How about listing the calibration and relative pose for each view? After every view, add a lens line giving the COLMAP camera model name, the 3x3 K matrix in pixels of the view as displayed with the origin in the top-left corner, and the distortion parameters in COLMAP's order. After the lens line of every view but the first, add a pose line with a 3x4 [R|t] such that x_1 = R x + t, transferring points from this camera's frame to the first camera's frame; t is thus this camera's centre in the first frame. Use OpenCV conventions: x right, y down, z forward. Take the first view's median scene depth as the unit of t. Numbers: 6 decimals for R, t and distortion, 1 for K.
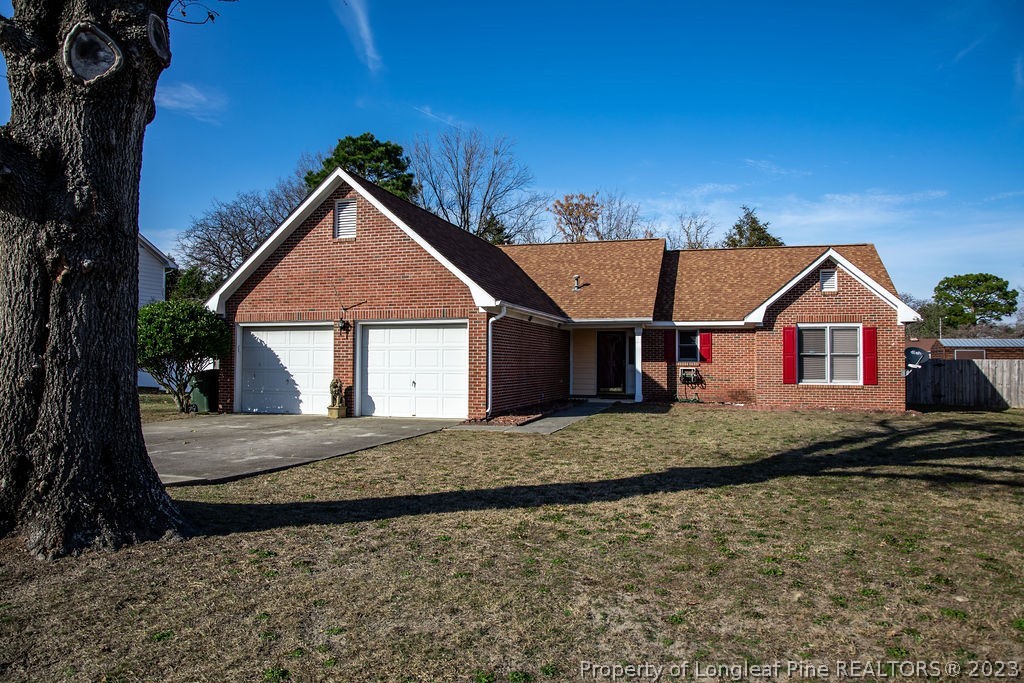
lens RADIAL K [[718.5, 0, 509.3], [0, 718.5, 338.8], [0, 0, 1]] dist [-0.116159, 0.105886]
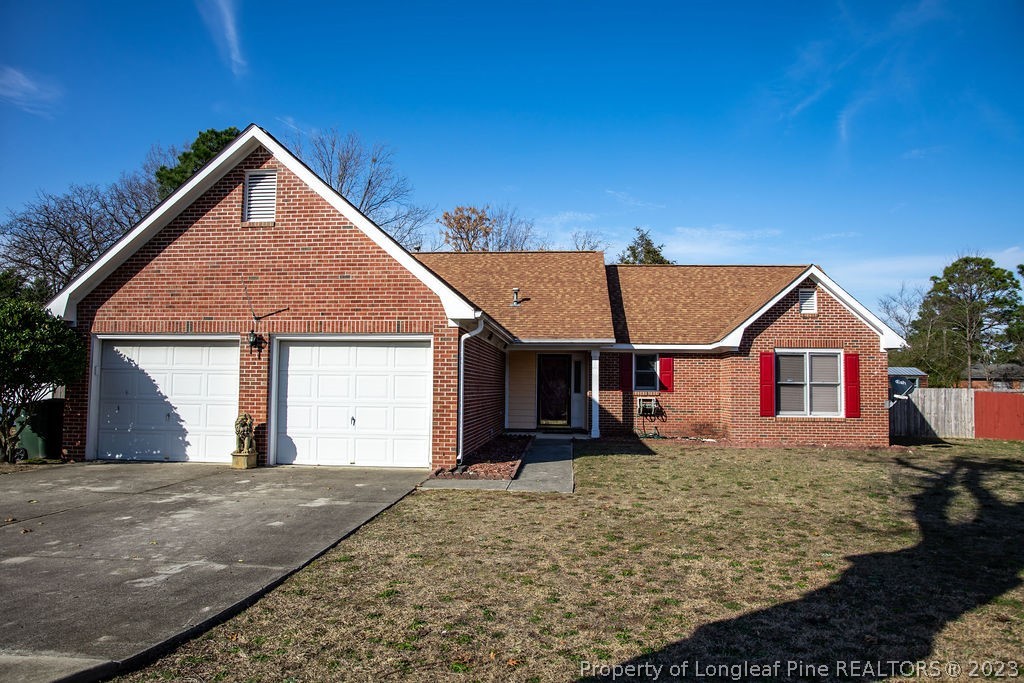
lens RADIAL K [[718.5, 0, 509.3], [0, 718.5, 338.8], [0, 0, 1]] dist [-0.116159, 0.105886]
pose [[0.978230, 0.019915, 0.206568, -0.109055], [-0.013424, 0.999373, -0.032774, -0.000067], [-0.207091, 0.029288, 0.977883, 0.202649]]
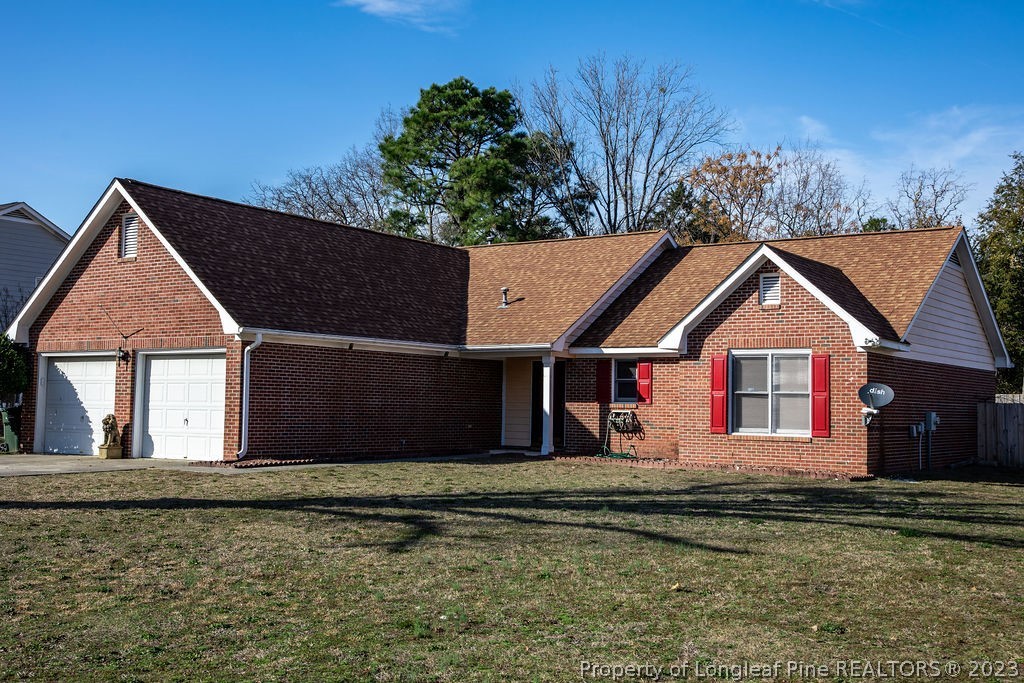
lens RADIAL K [[1158.9, 0, 512.0], [0, 1158.9, 341.5], [0, 0, 1]] dist [0.015743, 0.011541]
pose [[0.951596, -0.006775, -0.307278, 0.580610], [-0.001312, 0.999658, -0.026104, 0.000983], [0.307350, 0.025244, 0.951262, -0.199887]]
